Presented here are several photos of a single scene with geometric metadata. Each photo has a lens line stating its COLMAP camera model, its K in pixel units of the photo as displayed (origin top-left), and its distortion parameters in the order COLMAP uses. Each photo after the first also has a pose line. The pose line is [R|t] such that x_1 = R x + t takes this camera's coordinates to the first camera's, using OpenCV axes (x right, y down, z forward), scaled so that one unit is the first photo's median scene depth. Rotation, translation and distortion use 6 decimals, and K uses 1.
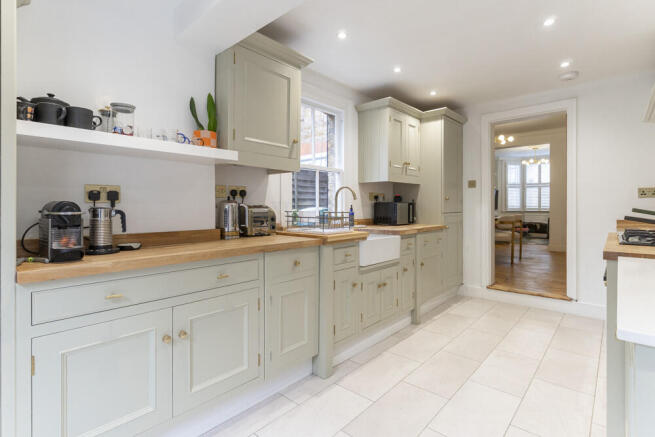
lens RADIAL K [[323.6, 0, 331.0], [0, 323.6, 208.4], [0, 0, 1]] dist [0.000648, -0.000257]
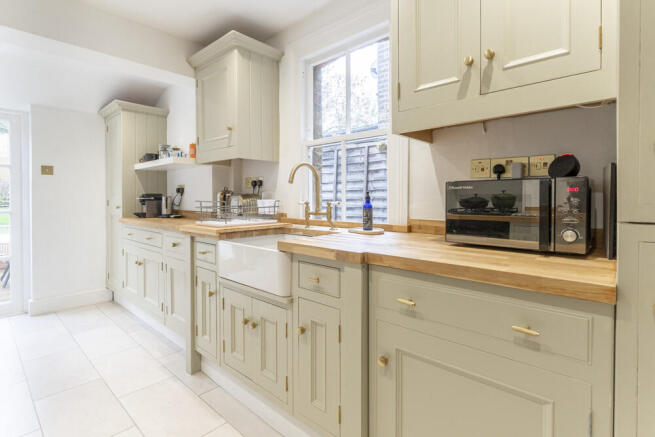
lens RADIAL K [[327.9, 0, 327.1], [0, 327.9, 200.5], [0, 0, 1]] dist [0.004693, 0.001200]
pose [[-0.028582, 0.006611, -0.999570, 0.566217], [-0.008323, 0.999942, 0.006851, 0.001361], [0.999557, 0.008516, -0.028525, 0.856290]]
